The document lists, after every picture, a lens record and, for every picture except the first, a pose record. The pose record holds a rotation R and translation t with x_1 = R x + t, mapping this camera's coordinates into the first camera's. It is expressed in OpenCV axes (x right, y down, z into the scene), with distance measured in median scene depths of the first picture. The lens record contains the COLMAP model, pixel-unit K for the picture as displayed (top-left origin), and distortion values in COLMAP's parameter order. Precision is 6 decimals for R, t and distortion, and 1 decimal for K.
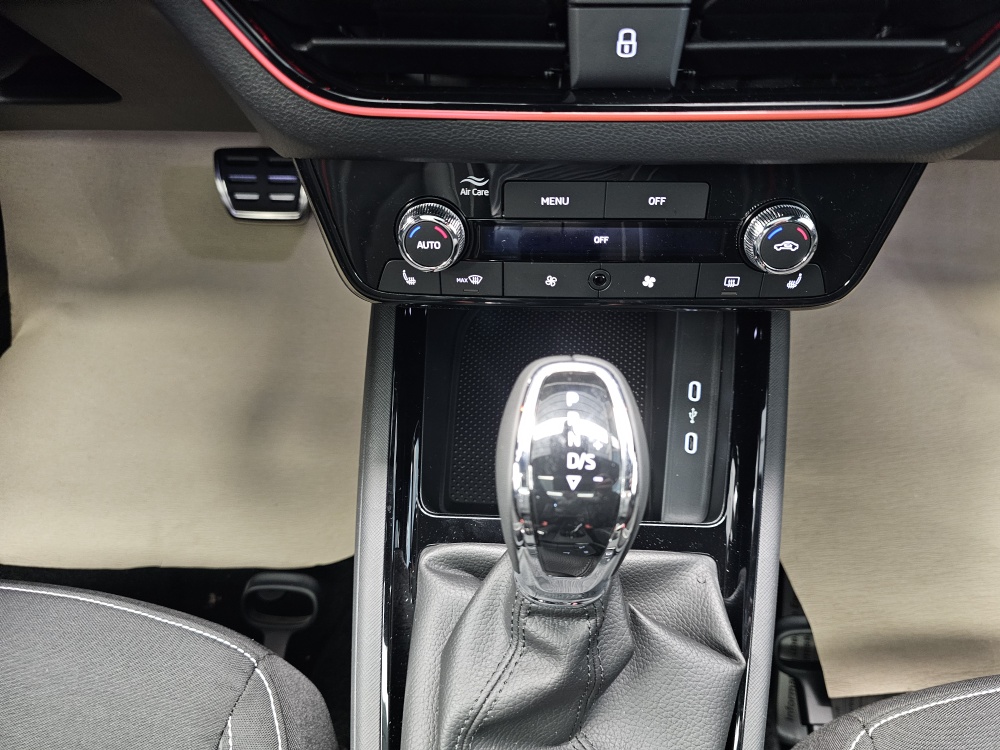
lens RADIAL K [[687.7, 0, 507.6], [0, 687.7, 363.2], [0, 0, 1]] dist [0.028165, -0.043588]
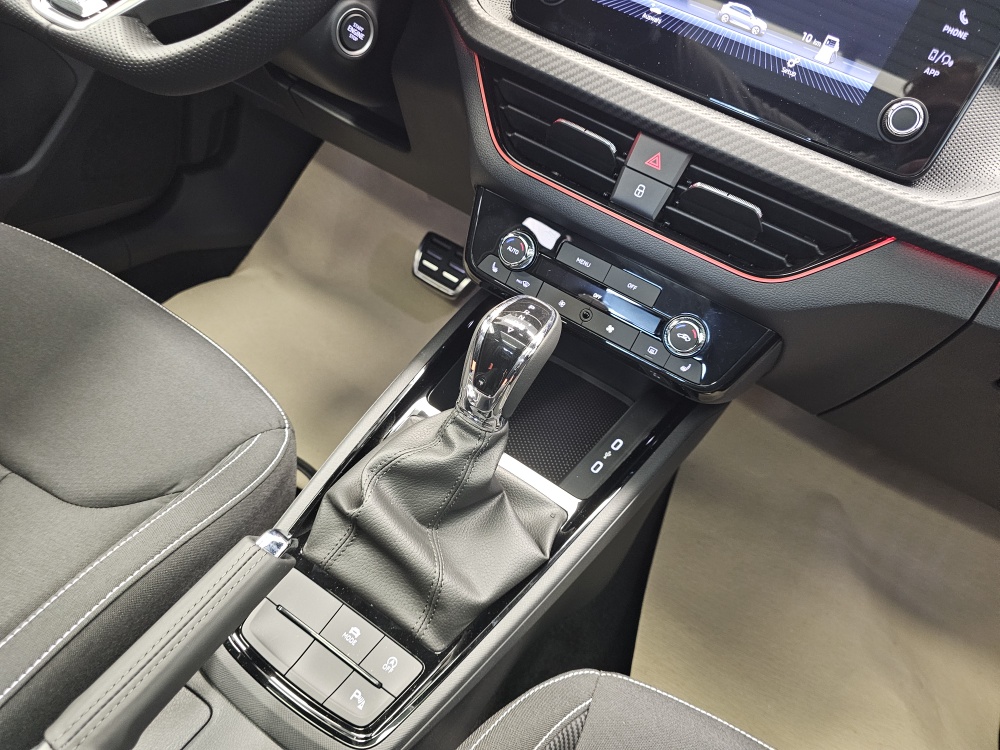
lens RADIAL K [[688.8, 0, 500.0], [0, 688.8, 375.0], [0, 0, 1]] dist [0.030757, -0.029867]
pose [[0.848536, 0.481901, -0.218537, 0.406279], [-0.526423, 0.810609, -0.256501, 0.571745], [0.053540, 0.332693, 0.941514, -0.621705]]
